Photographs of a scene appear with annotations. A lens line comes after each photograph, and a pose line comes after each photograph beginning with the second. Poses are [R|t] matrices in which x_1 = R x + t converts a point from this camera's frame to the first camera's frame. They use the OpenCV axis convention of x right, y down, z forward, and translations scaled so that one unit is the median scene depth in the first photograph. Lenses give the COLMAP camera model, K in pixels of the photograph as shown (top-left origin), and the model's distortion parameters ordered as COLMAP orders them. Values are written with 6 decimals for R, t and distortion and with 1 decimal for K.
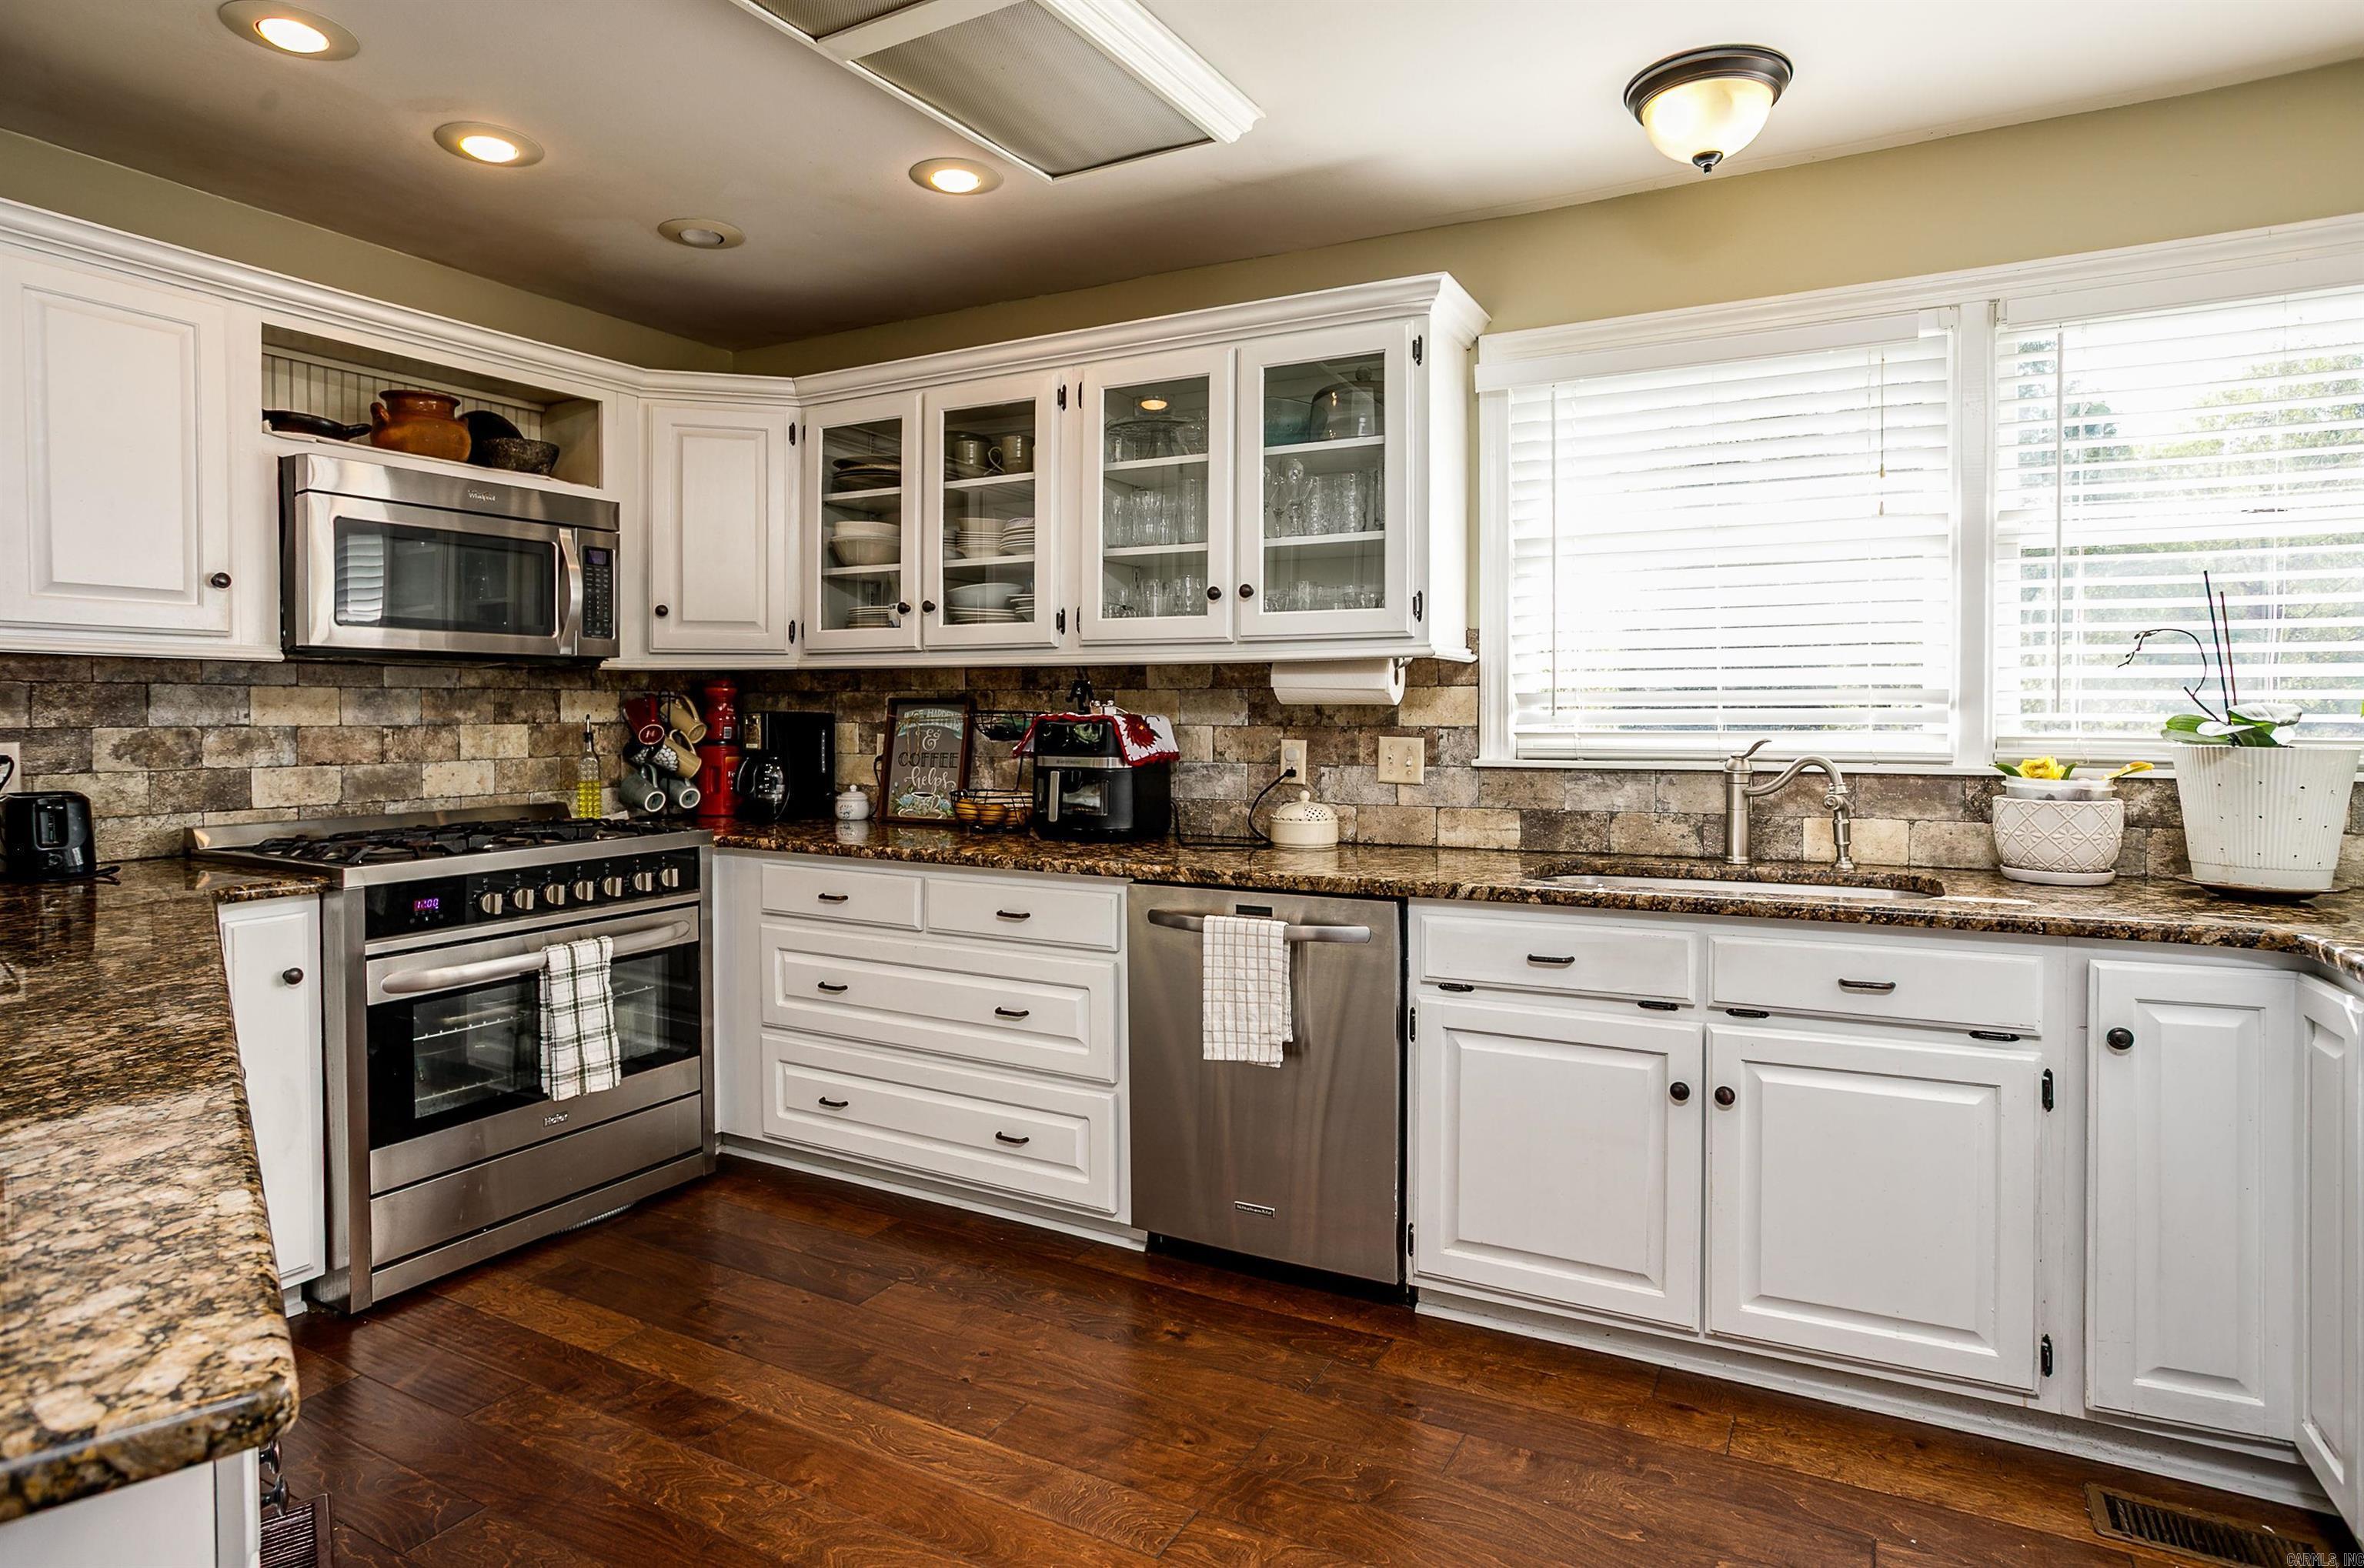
lens RADIAL K [[1305.2, 0, 1190.1], [0, 1305.2, 724.7], [0, 0, 1]] dist [0.003948, 0.004050]
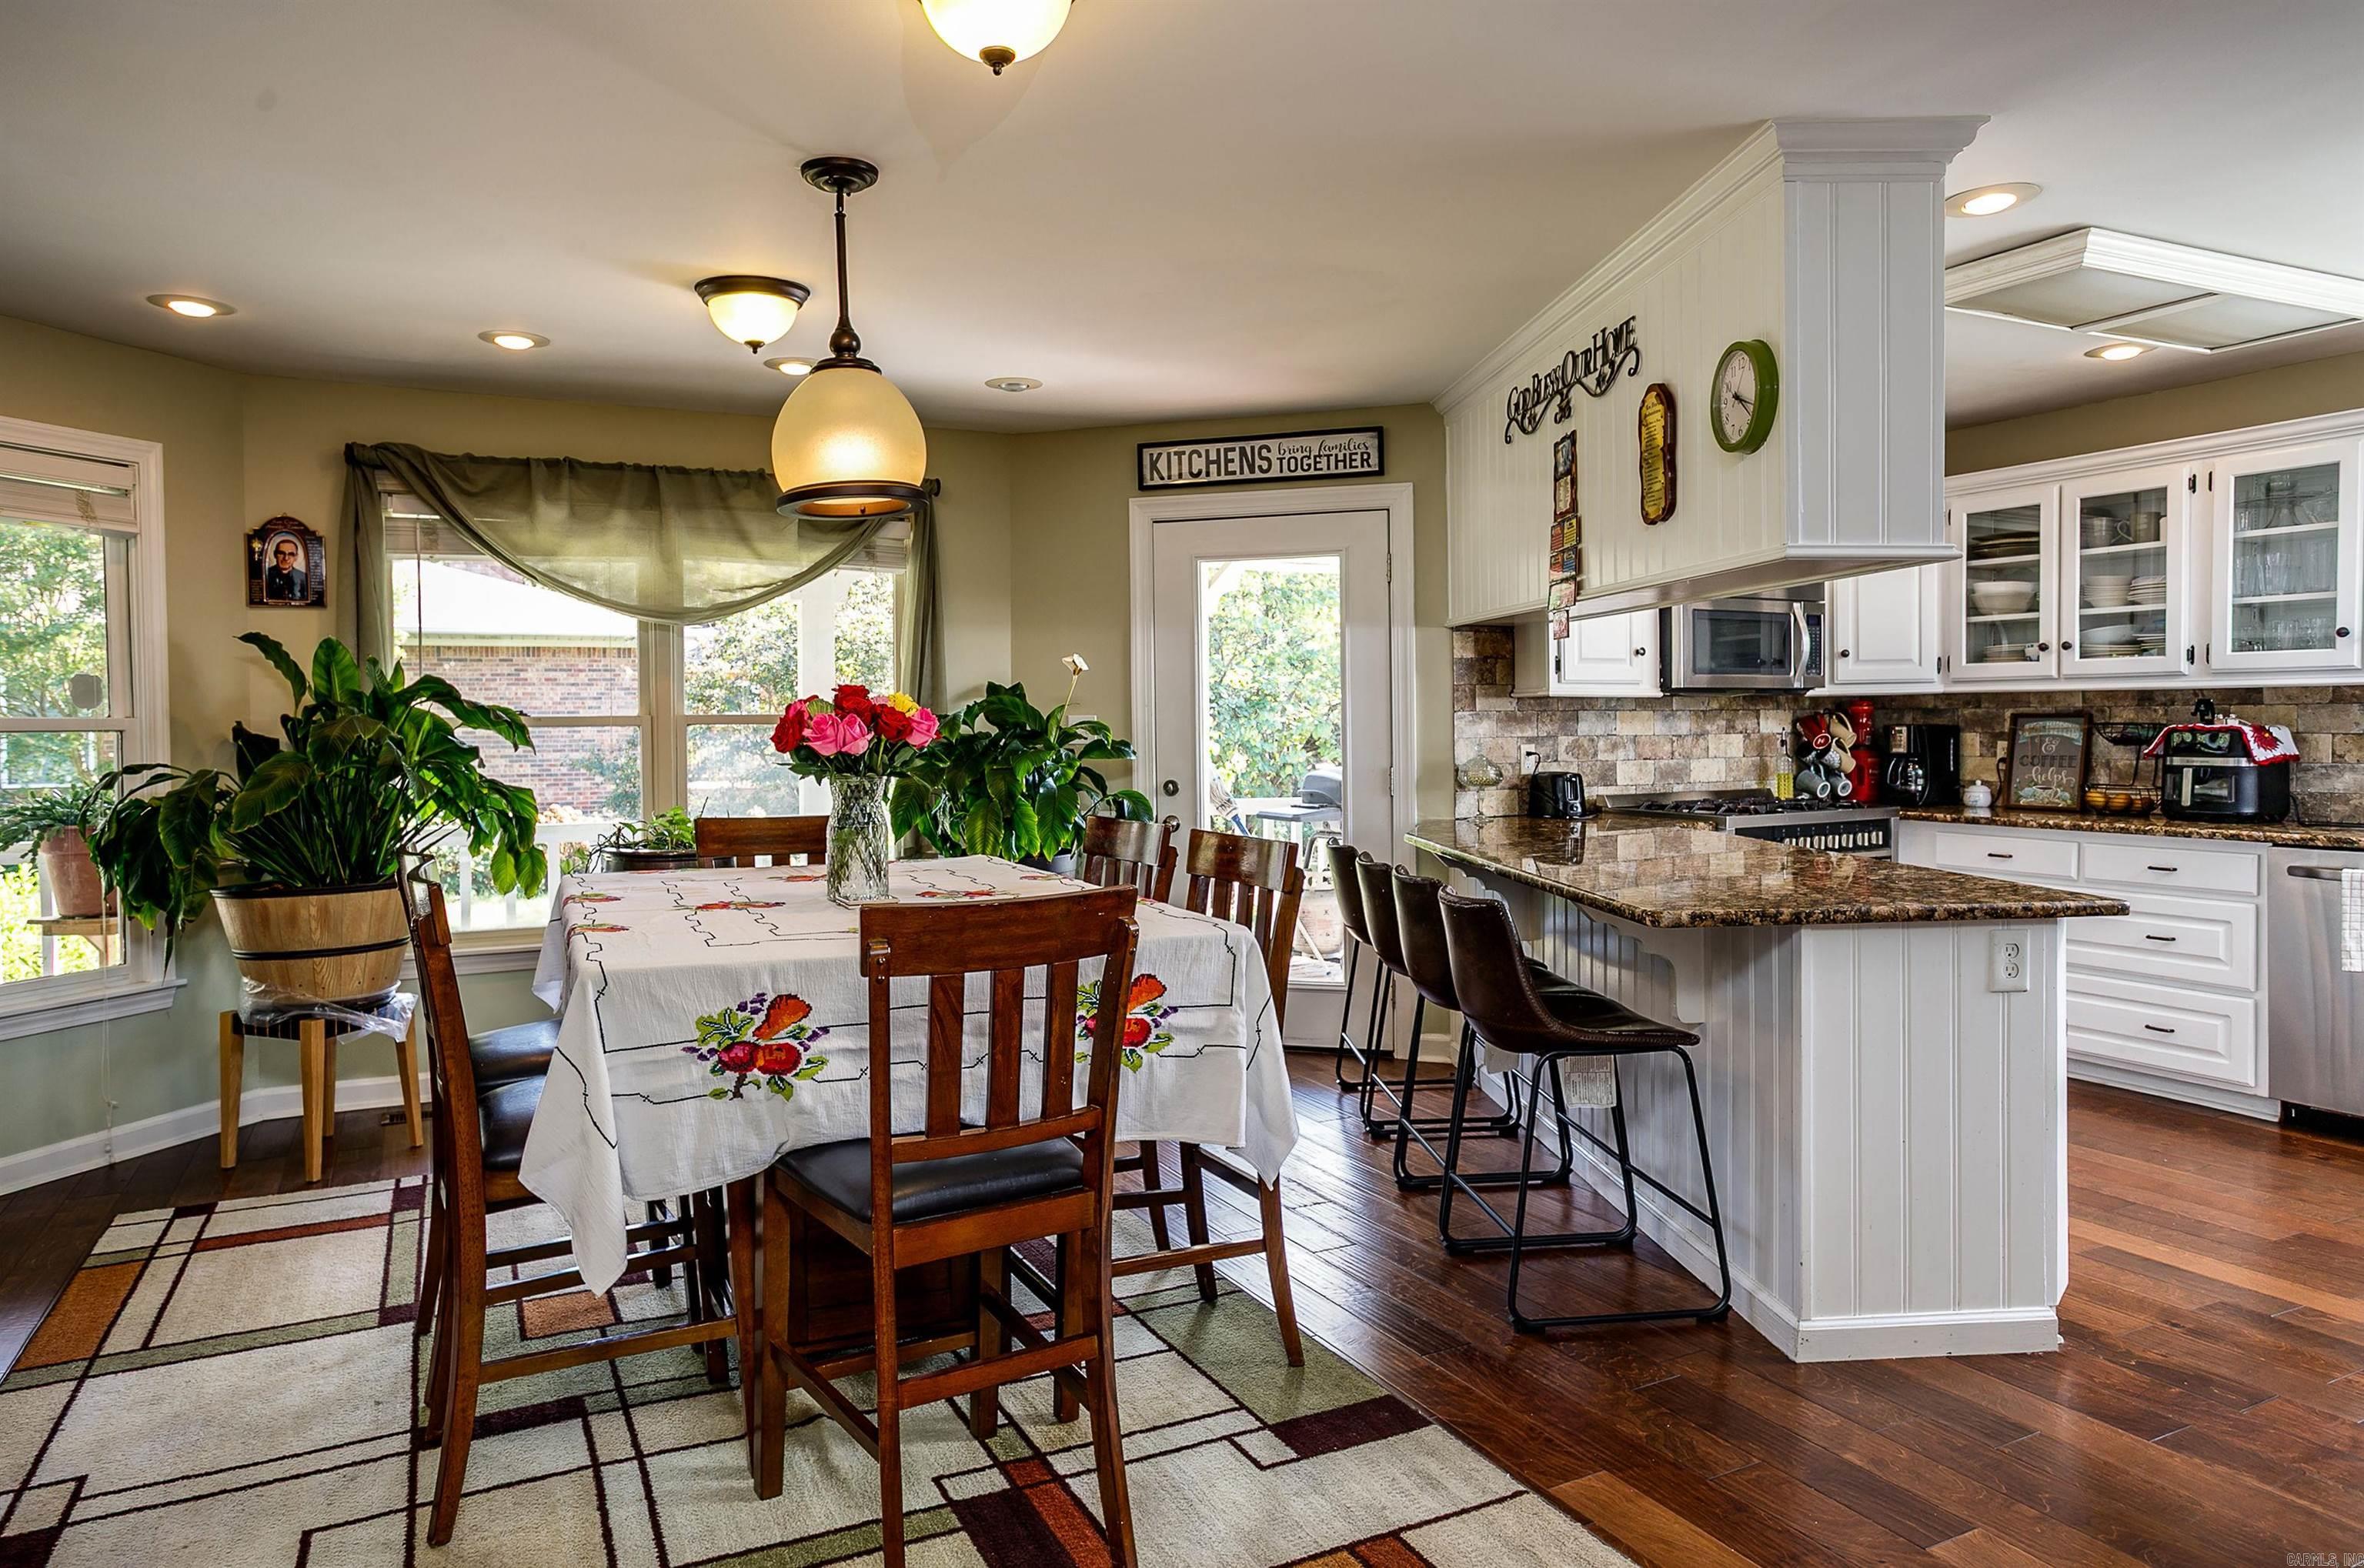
lens RADIAL K [[1542.6, 0, 1193.2], [0, 1542.6, 767.0], [0, 0, 1]] dist [0.007737, 0.009700]
pose [[0.852216, 0.009056, -0.523111, -0.138118], [0.000676, 0.999830, 0.018410, 0.004332], [0.523189, -0.016043, 0.852065, -0.867519]]
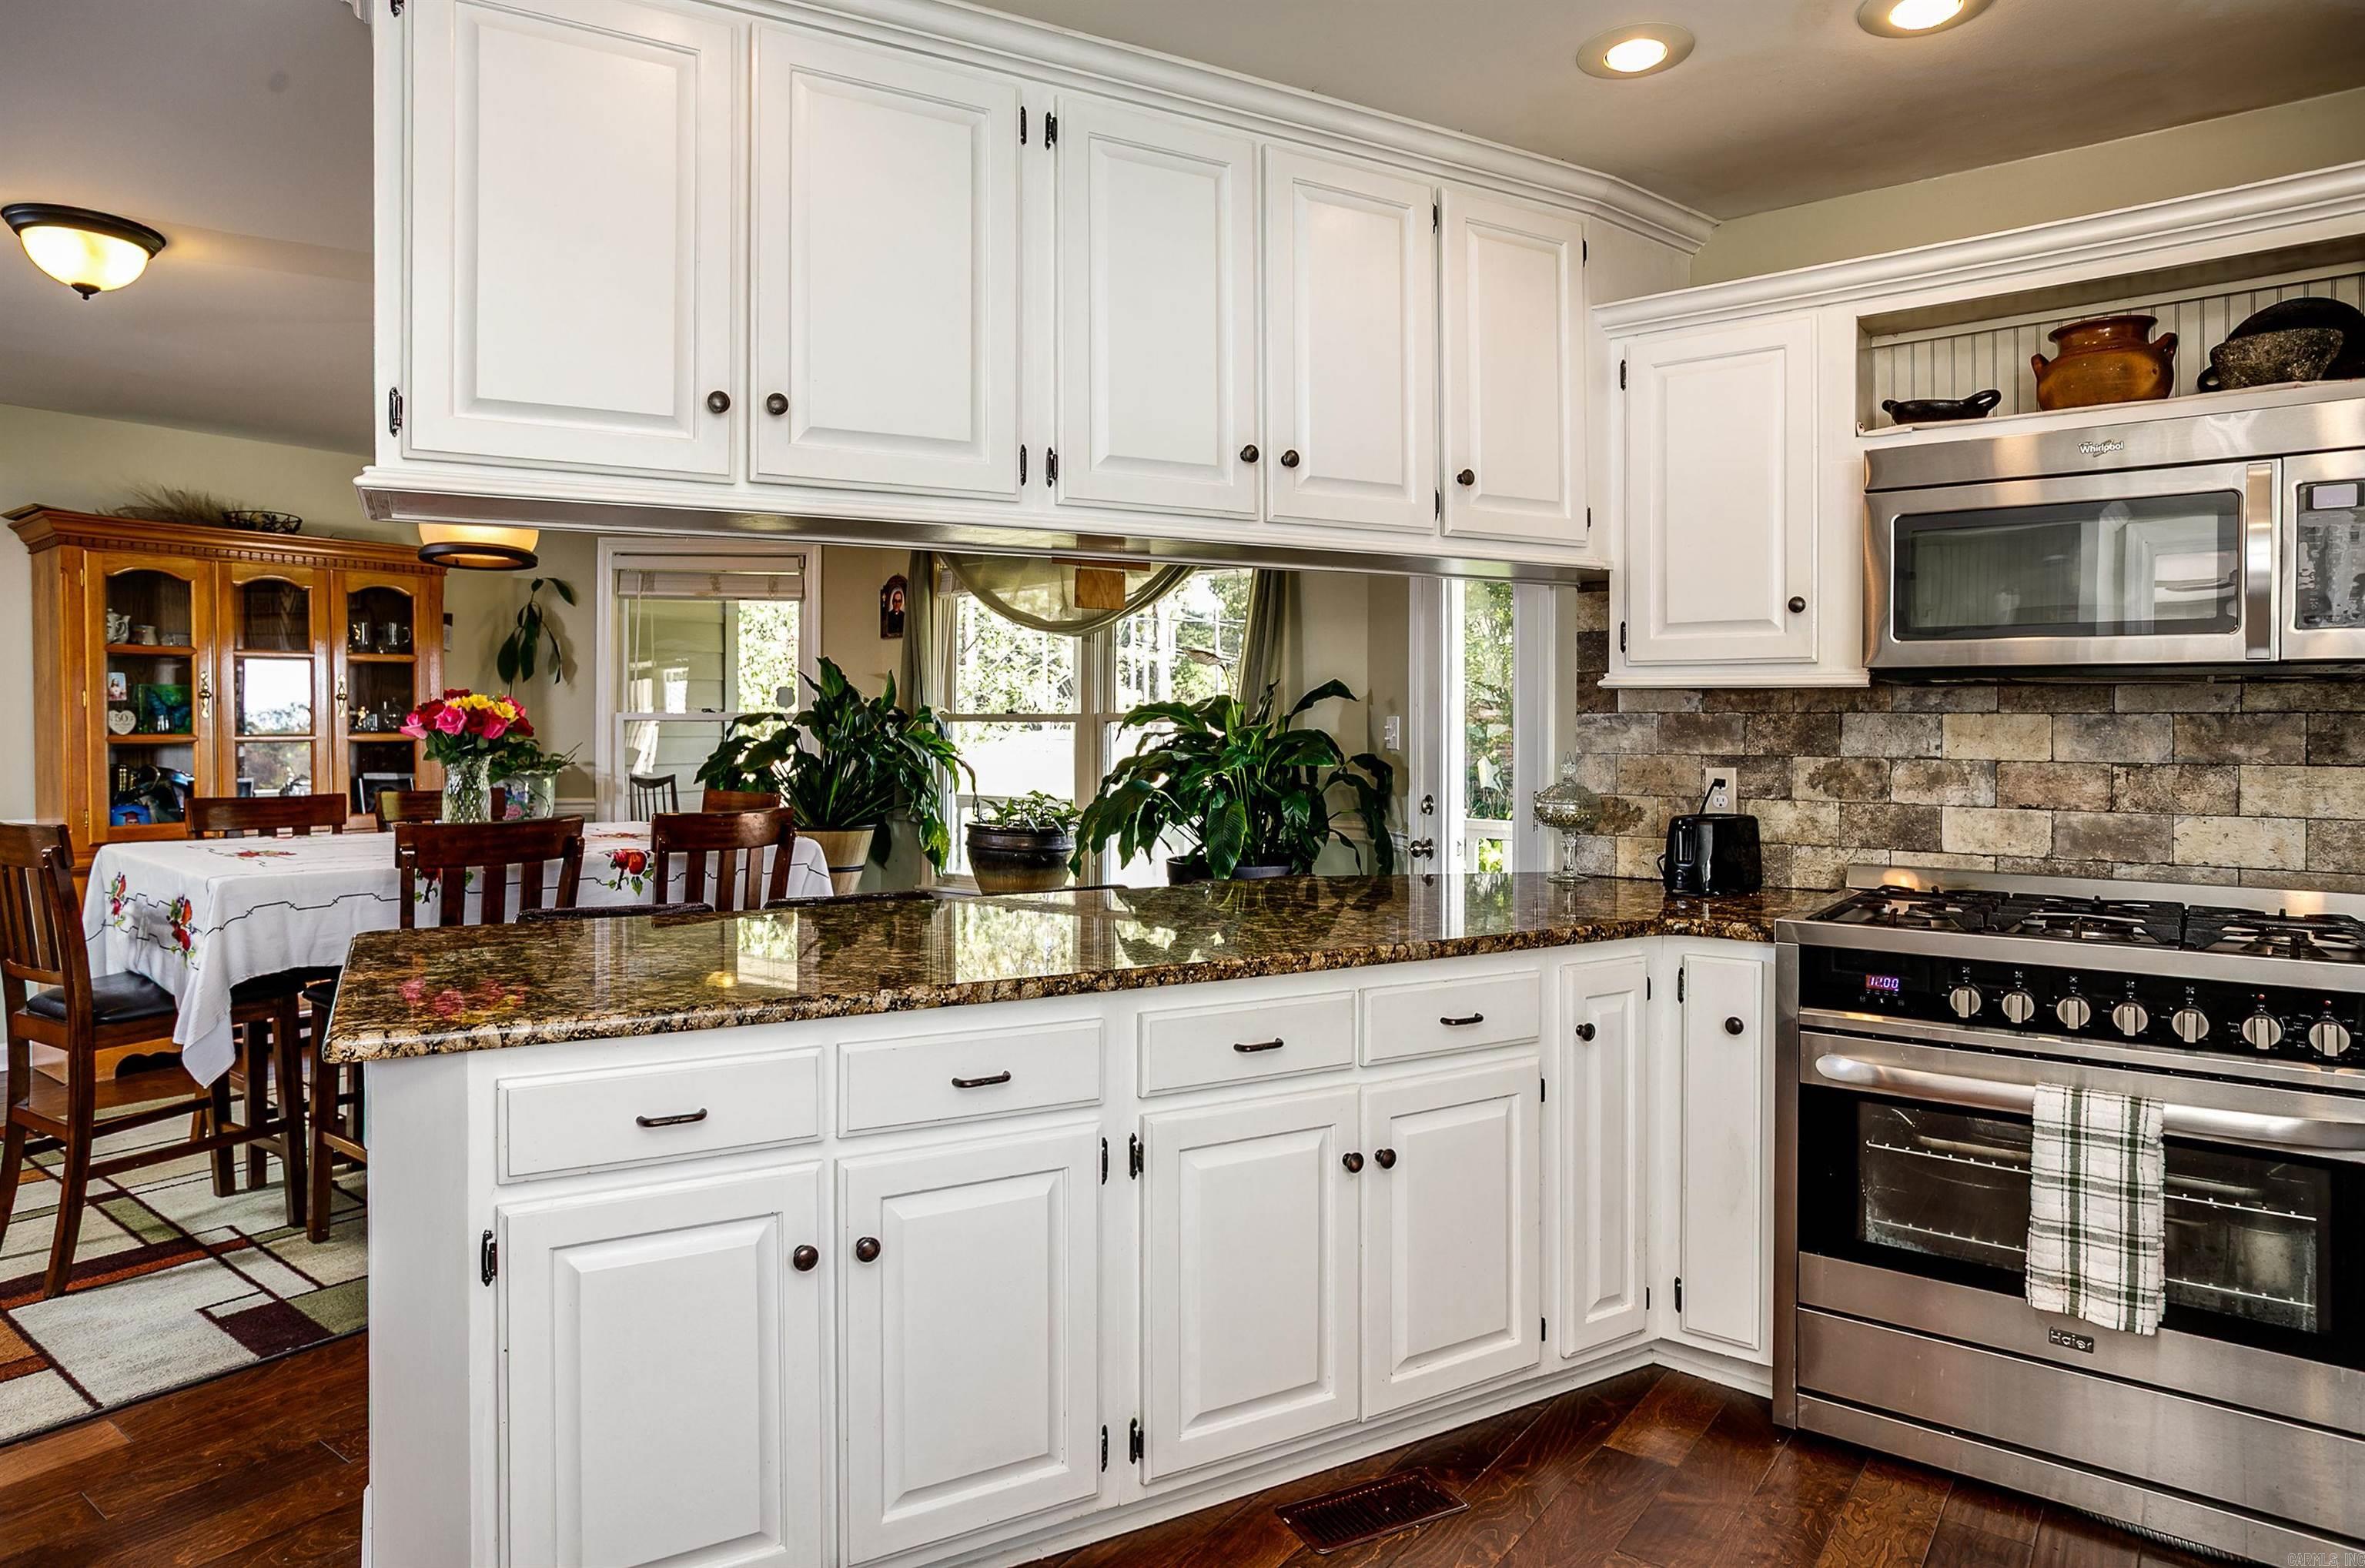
lens RADIAL K [[1442.4, 0, 1186.7], [0, 1442.4, 737.8], [0, 0, 1]] dist [-0.002567, 0.001281]
pose [[-0.156306, 0.004551, -0.987698, 0.299264], [-0.018768, 0.999795, 0.007576, -0.010088], [0.987530, 0.019721, -0.156189, 0.590401]]
